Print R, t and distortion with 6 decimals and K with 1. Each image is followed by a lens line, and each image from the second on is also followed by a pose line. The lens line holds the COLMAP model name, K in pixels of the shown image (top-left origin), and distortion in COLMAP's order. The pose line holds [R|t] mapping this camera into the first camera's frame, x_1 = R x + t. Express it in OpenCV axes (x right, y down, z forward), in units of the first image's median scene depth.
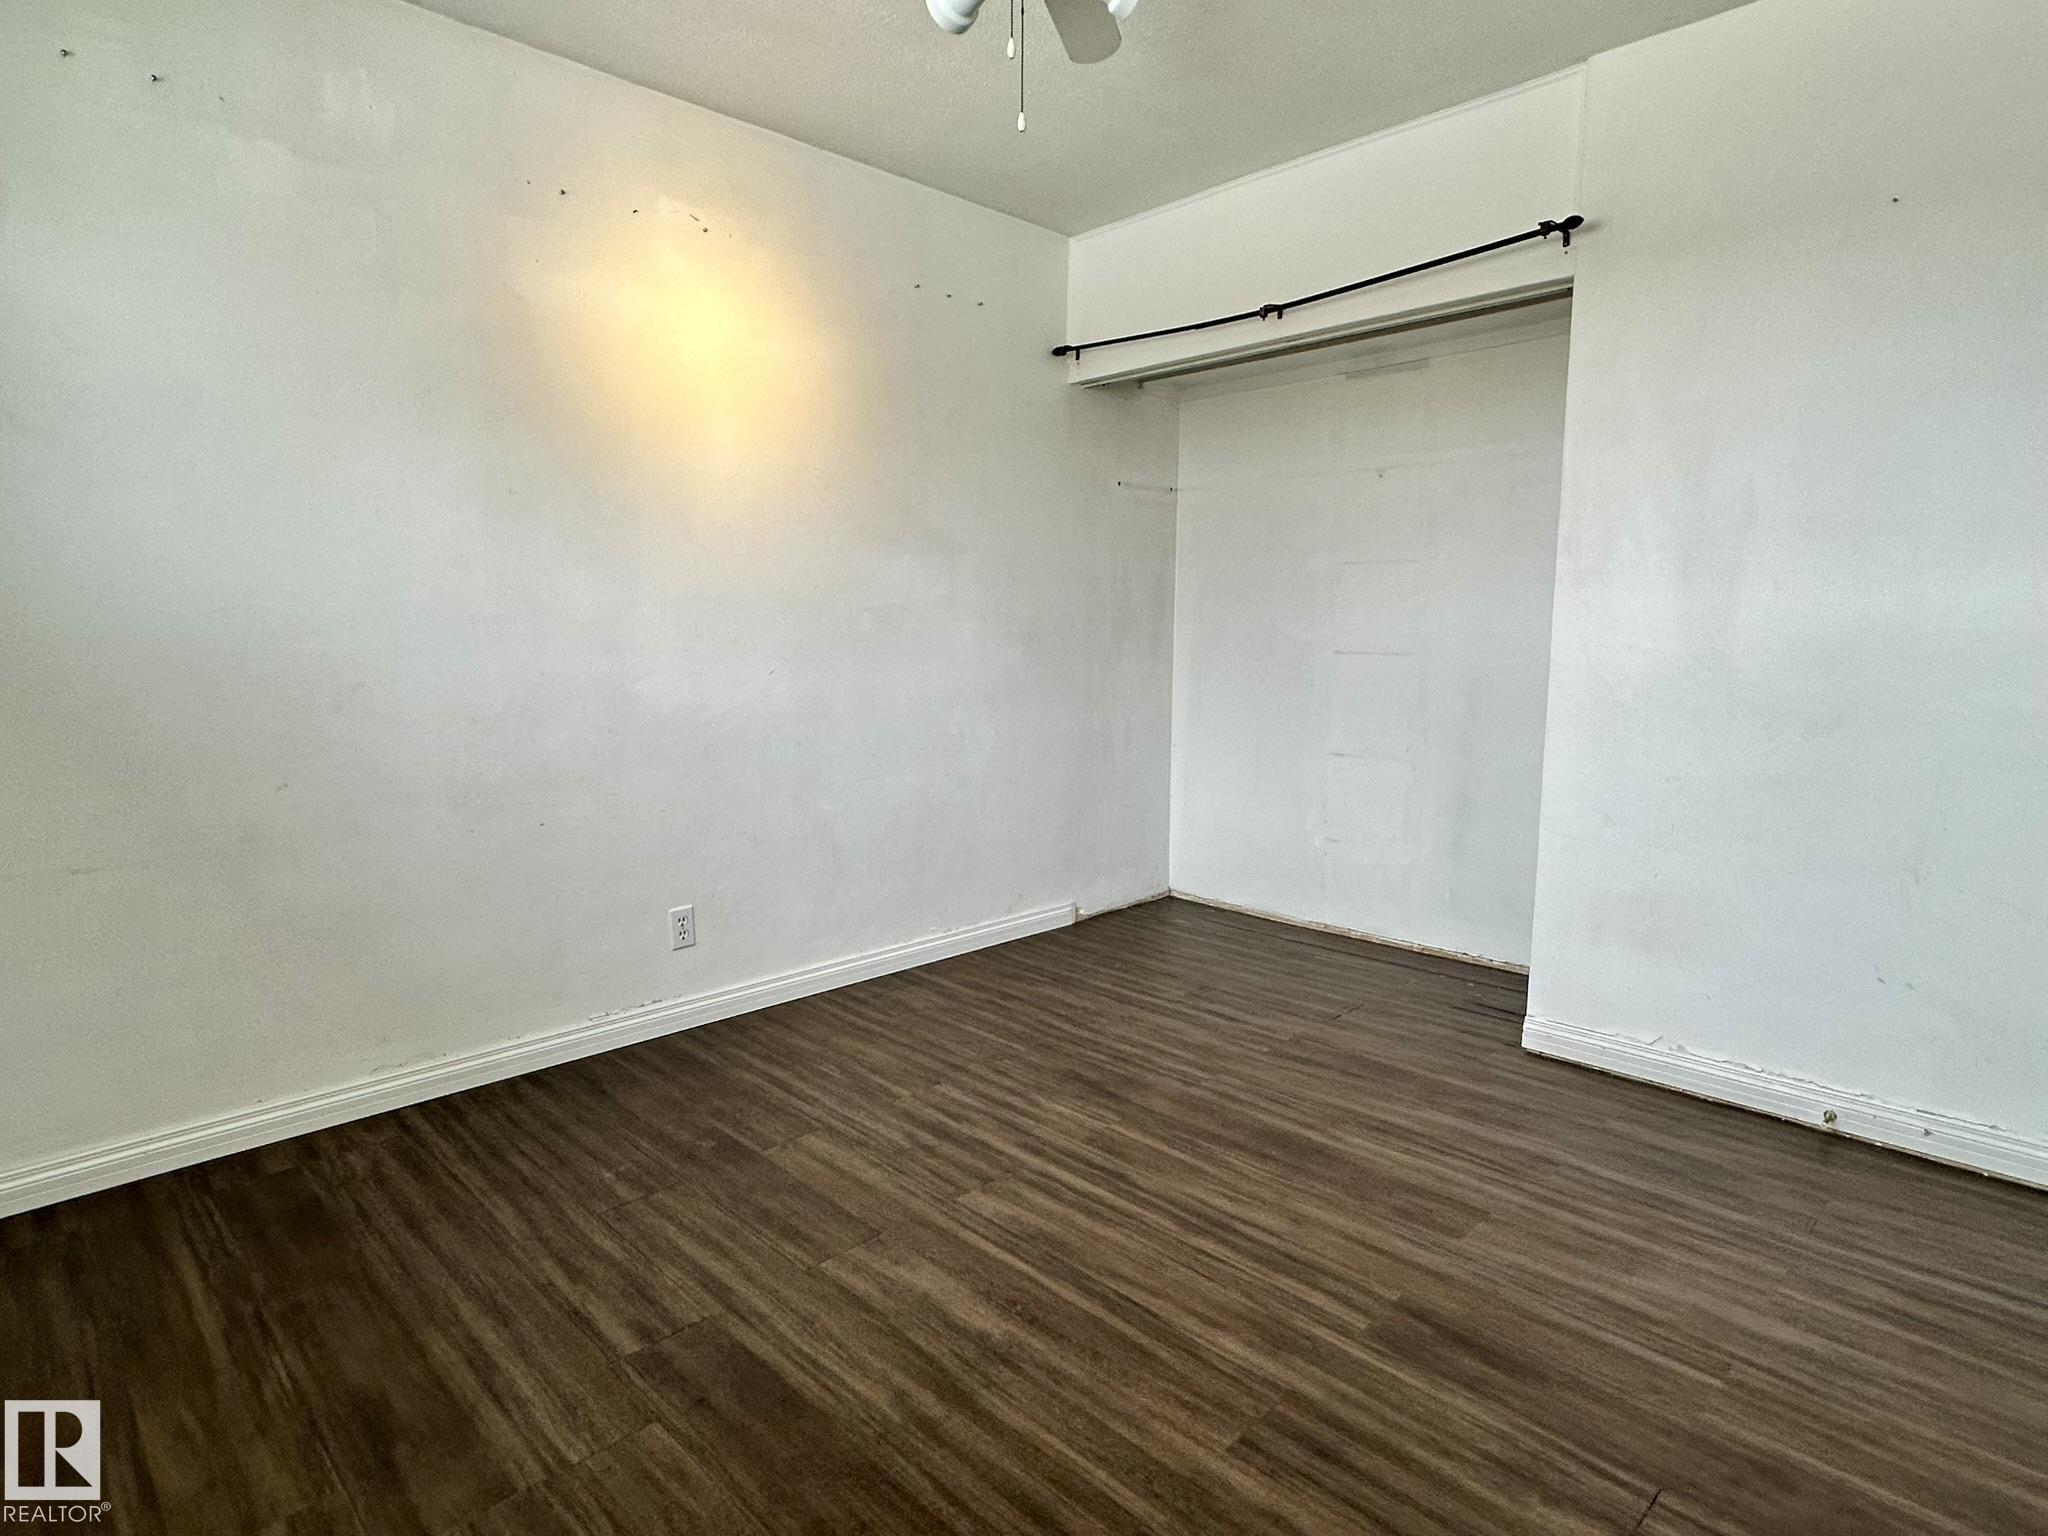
lens RADIAL K [[1102.9, 0, 1024.0], [0, 1102.9, 768.0], [0, 0, 1]] dist [0.003313, -0.000071]
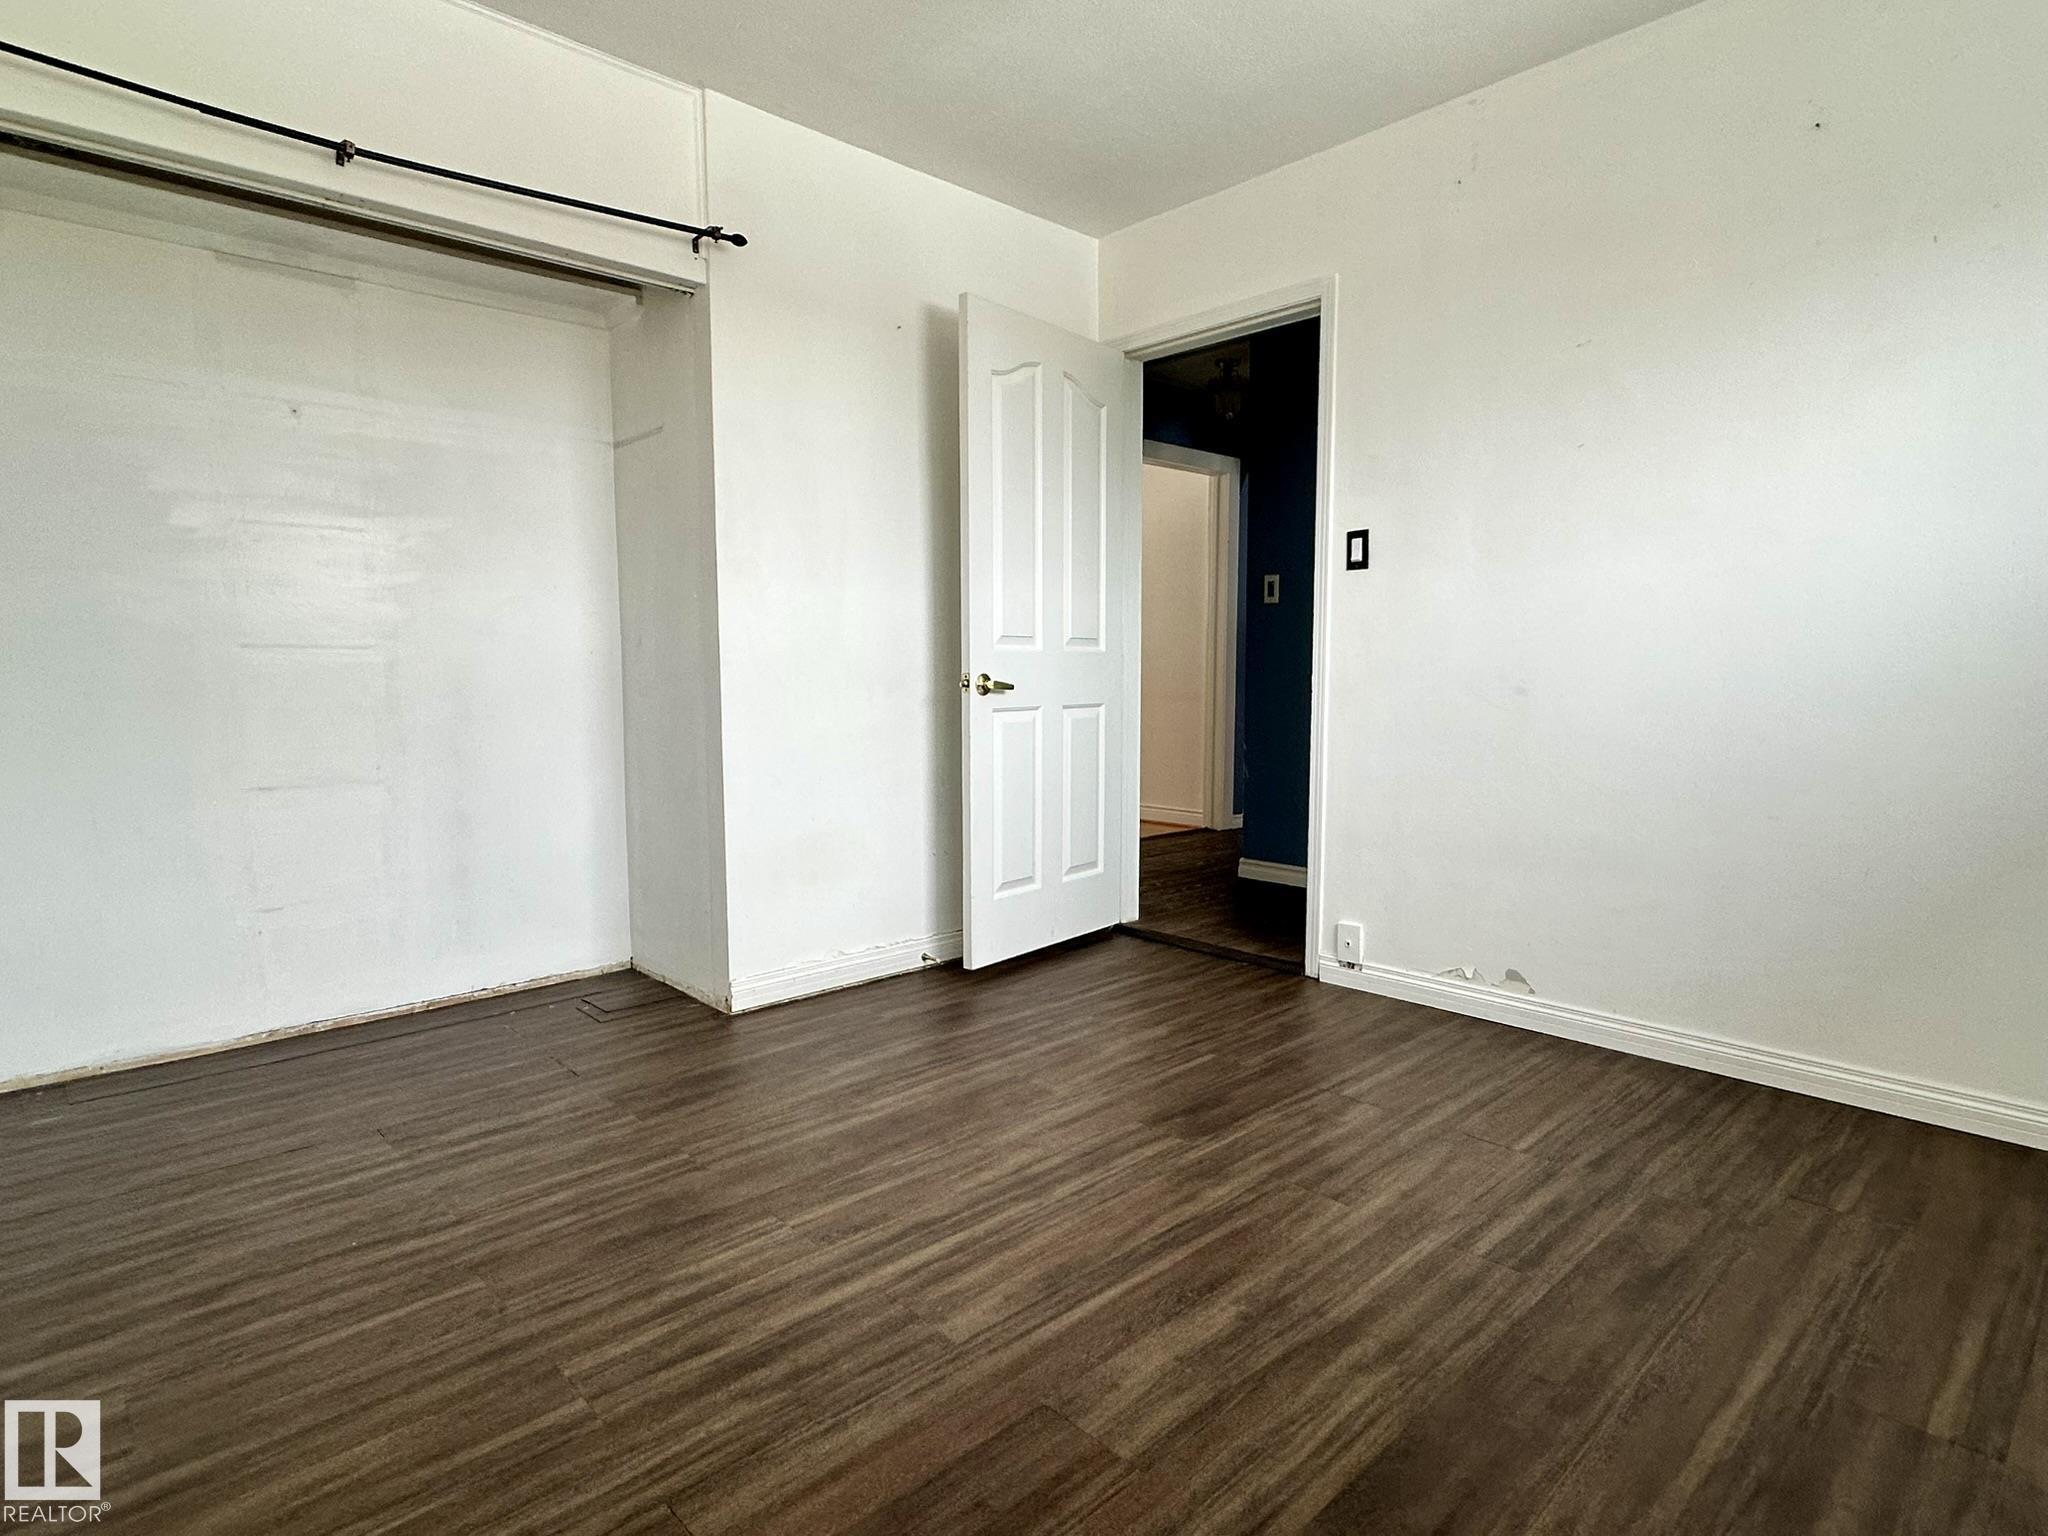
lens RADIAL K [[1102.9, 0, 1024.0], [0, 1102.9, 768.0], [0, 0, 1]] dist [0.003313, -0.000071]
pose [[0.027089, -0.093853, 0.995217, -0.715620], [0.135169, 0.986783, 0.089379, -0.040052], [-0.990452, 0.132101, 0.039417, 0.839025]]
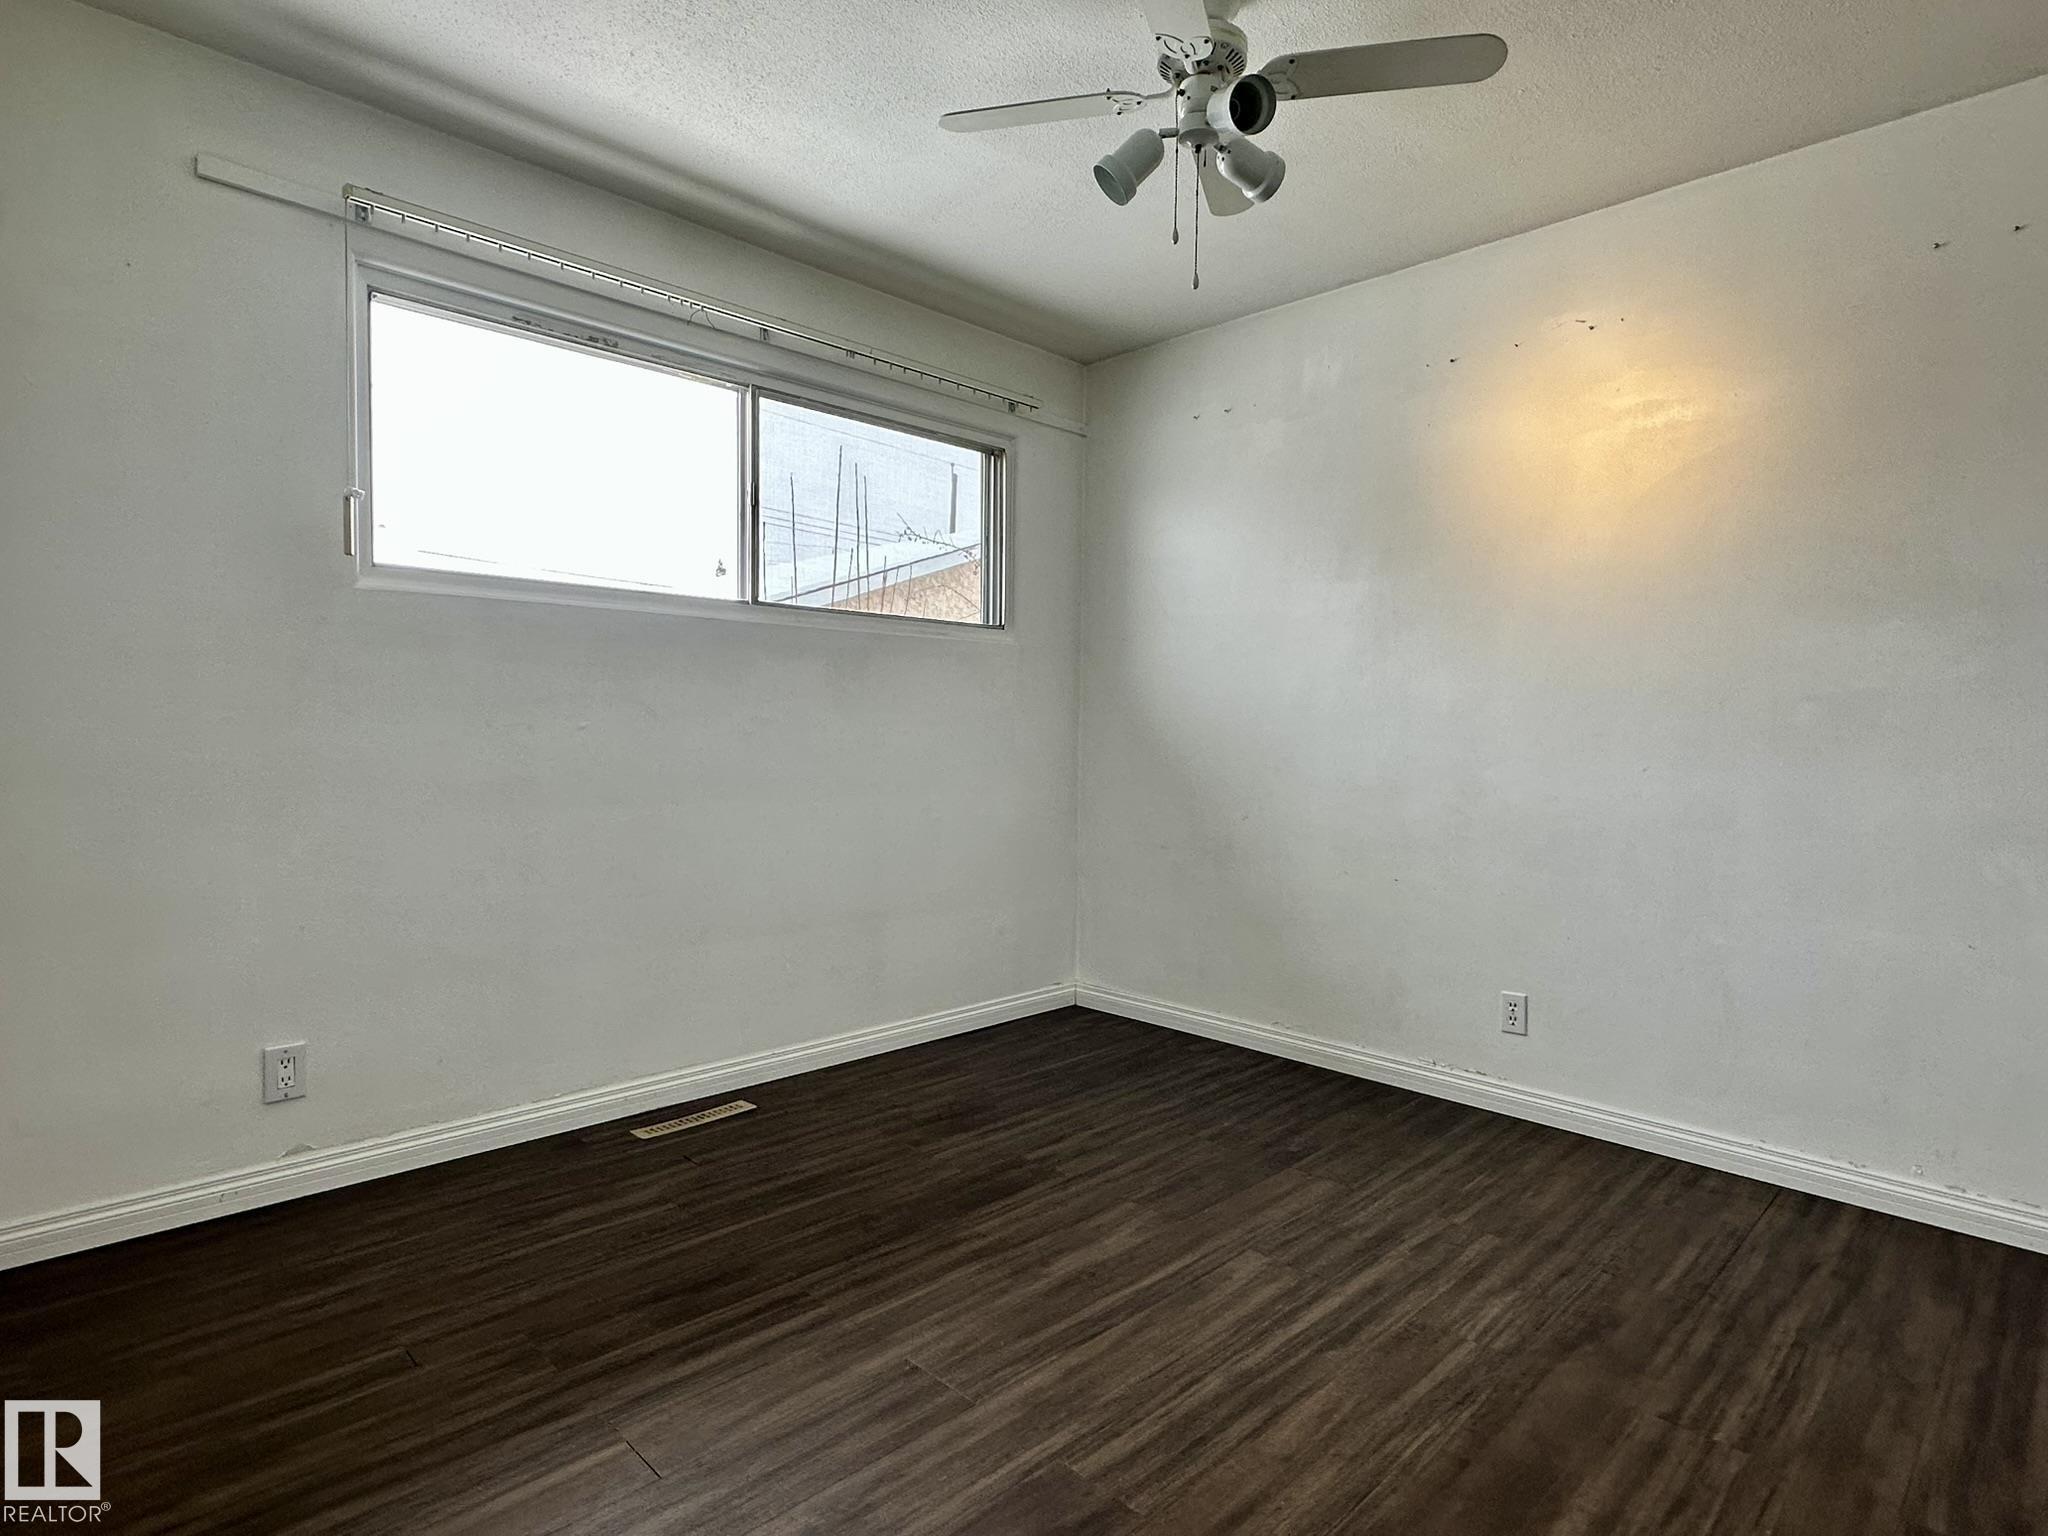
lens RADIAL K [[1102.9, 0, 1024.0], [0, 1102.9, 768.0], [0, 0, 1]] dist [0.003313, -0.000071]
pose [[0.002213, 0.033736, -0.999428, 0.924161], [-0.144582, 0.988940, 0.033062, -0.062011], [0.989490, 0.144427, 0.007066, 0.683413]]
